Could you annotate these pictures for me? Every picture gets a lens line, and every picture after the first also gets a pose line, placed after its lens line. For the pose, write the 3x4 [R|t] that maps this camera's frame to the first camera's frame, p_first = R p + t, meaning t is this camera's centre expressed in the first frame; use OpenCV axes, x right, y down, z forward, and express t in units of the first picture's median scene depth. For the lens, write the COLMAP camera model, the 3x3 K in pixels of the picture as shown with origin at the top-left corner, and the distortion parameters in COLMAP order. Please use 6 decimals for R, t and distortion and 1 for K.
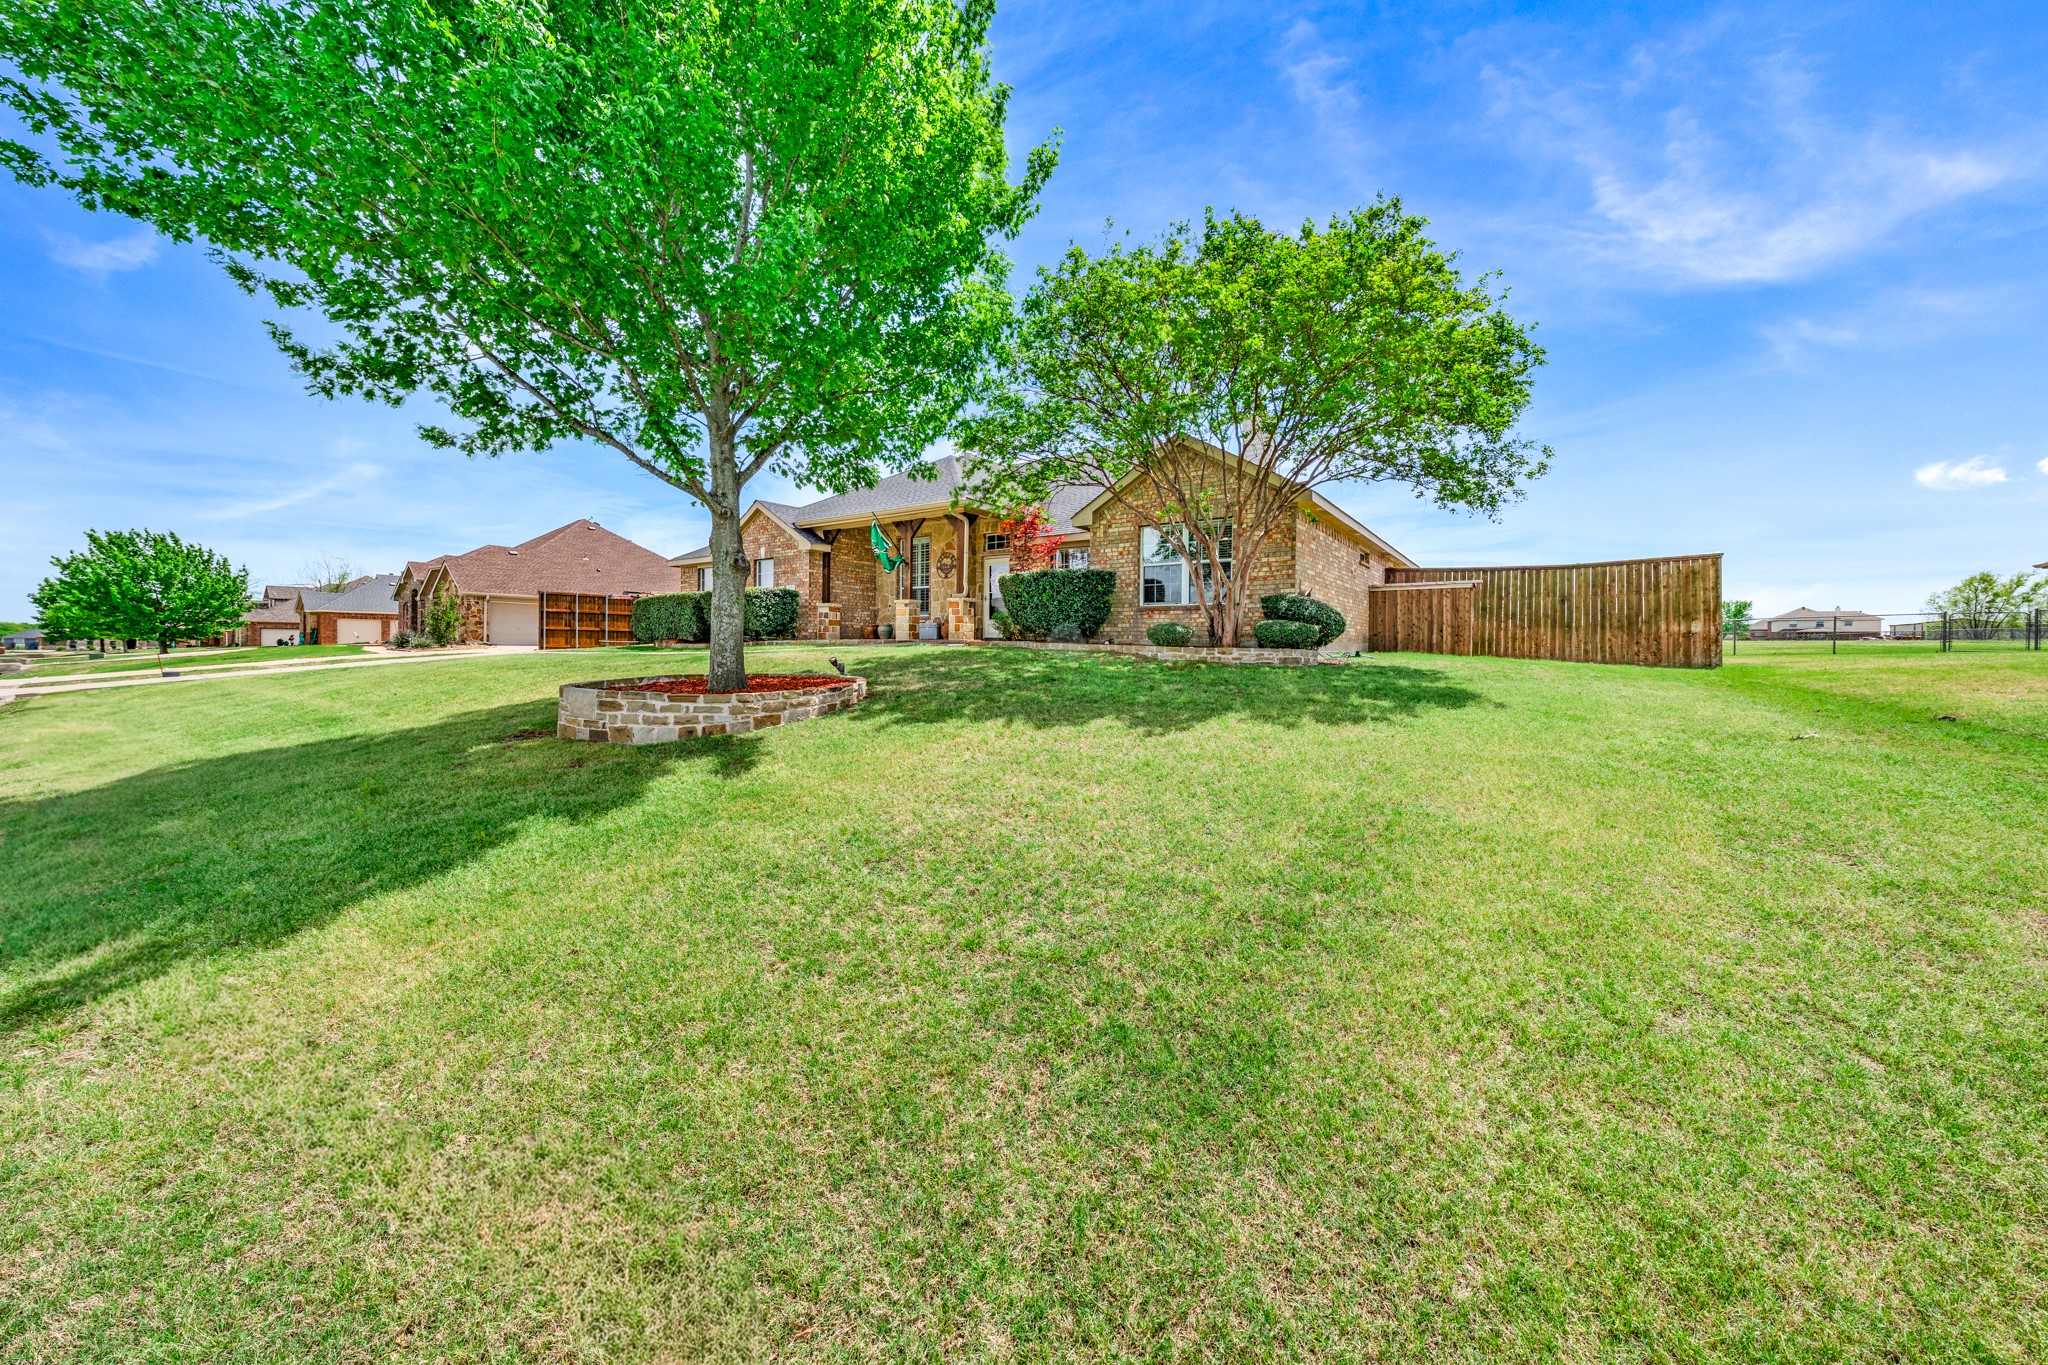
lens RADIAL K [[709.3, 0, 1016.9], [0, 709.3, 672.9], [0, 0, 1]] dist [-0.000556, 0.000121]
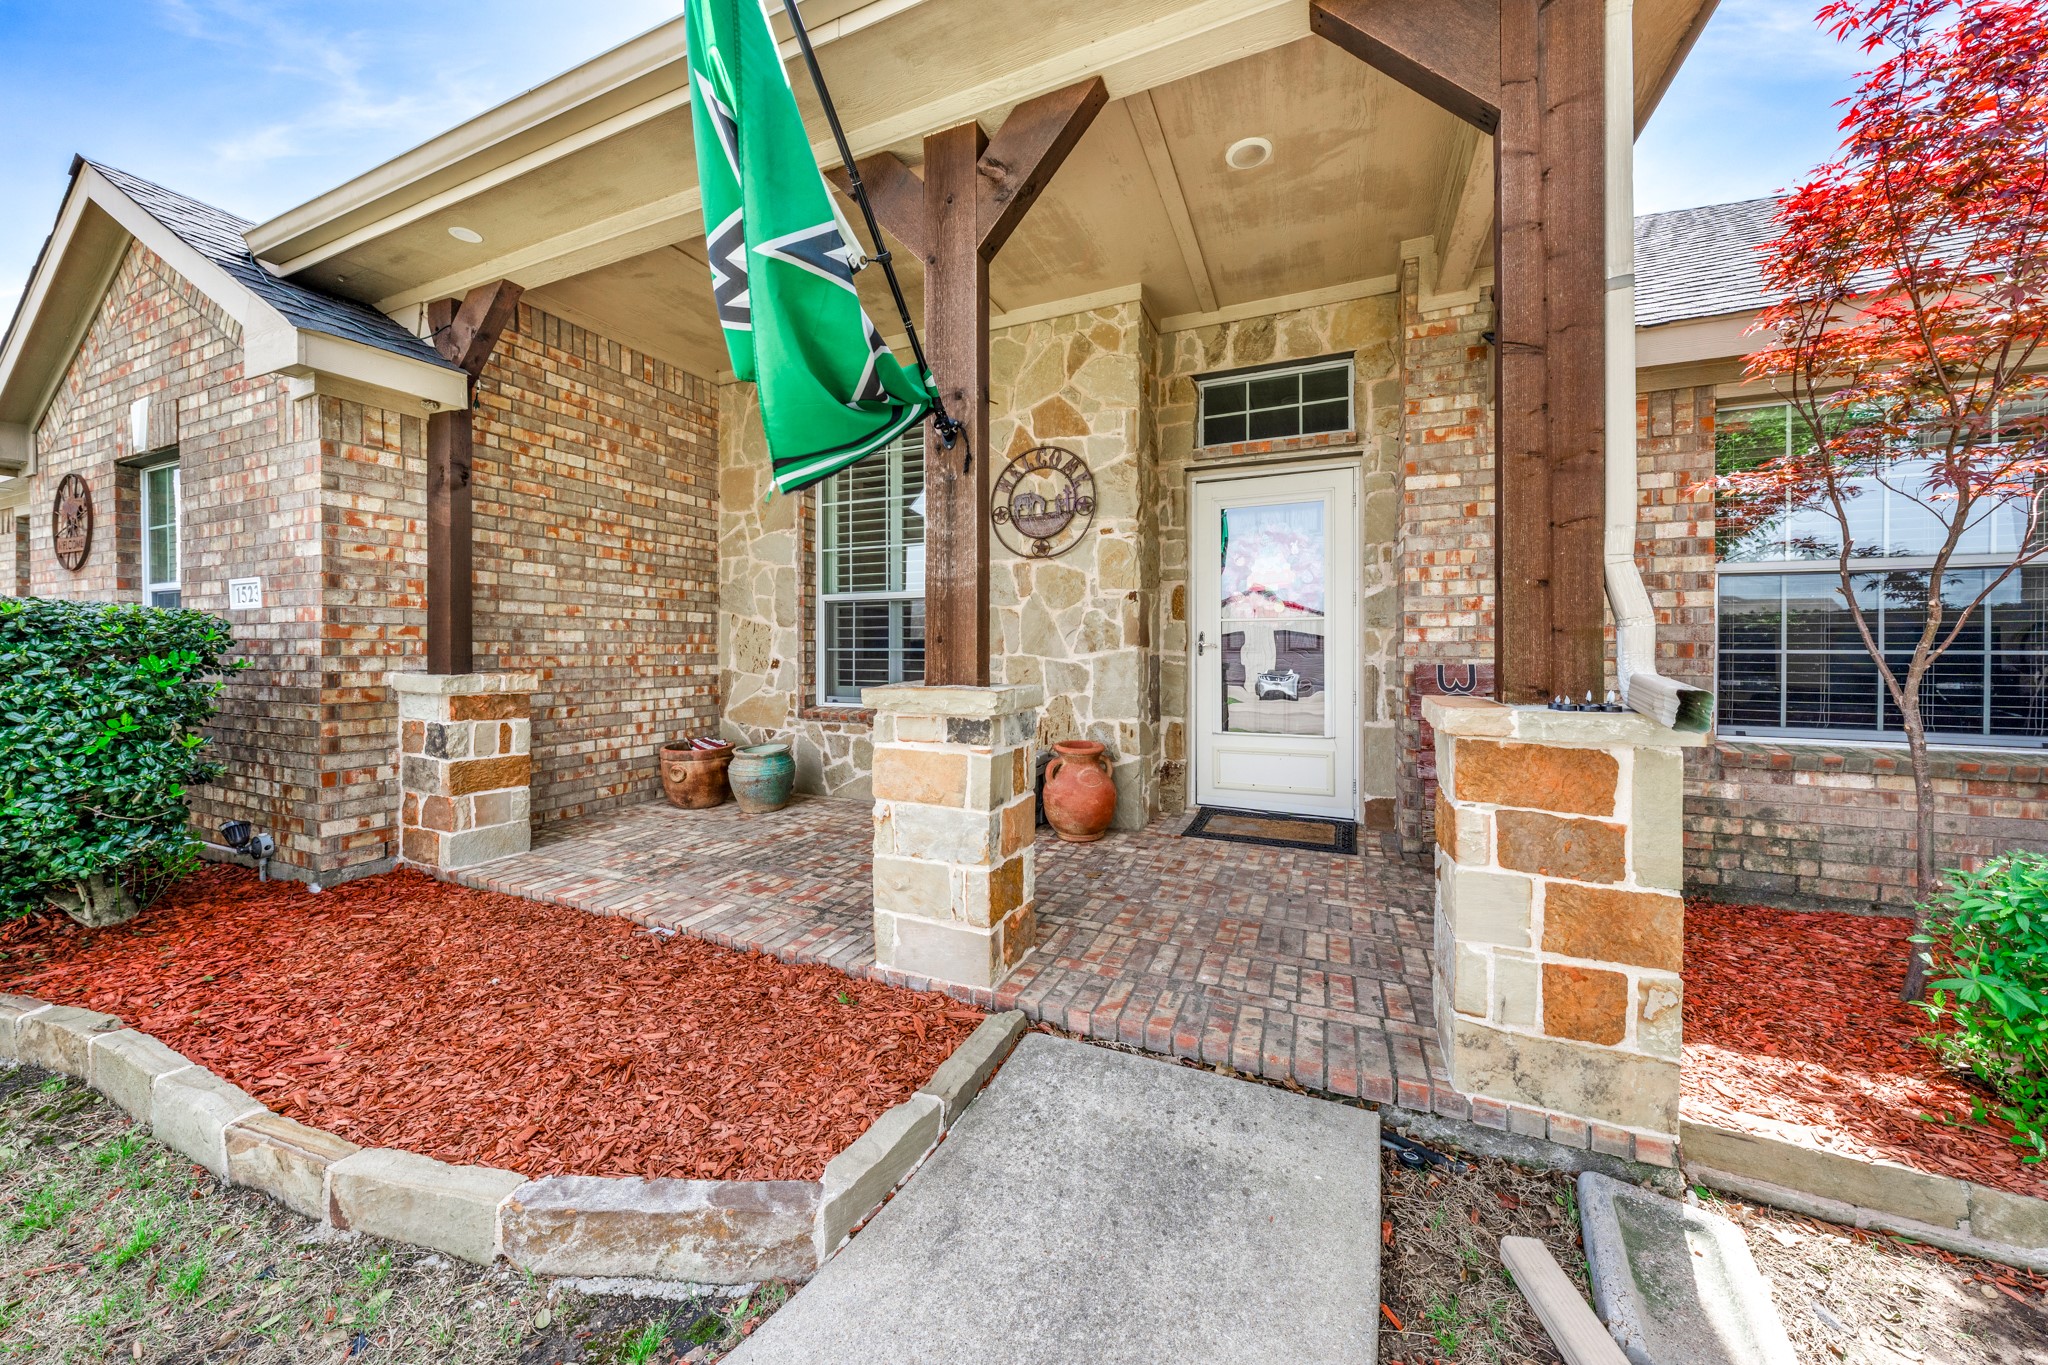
lens RADIAL K [[709.3, 0, 1016.9], [0, 709.3, 672.9], [0, 0, 1]] dist [-0.000556, 0.000121]
pose [[0.977006, -0.013648, 0.212773, -0.158804], [0.017679, 0.999698, -0.017054, -0.092358], [-0.212476, 0.020424, 0.976953, 0.781400]]
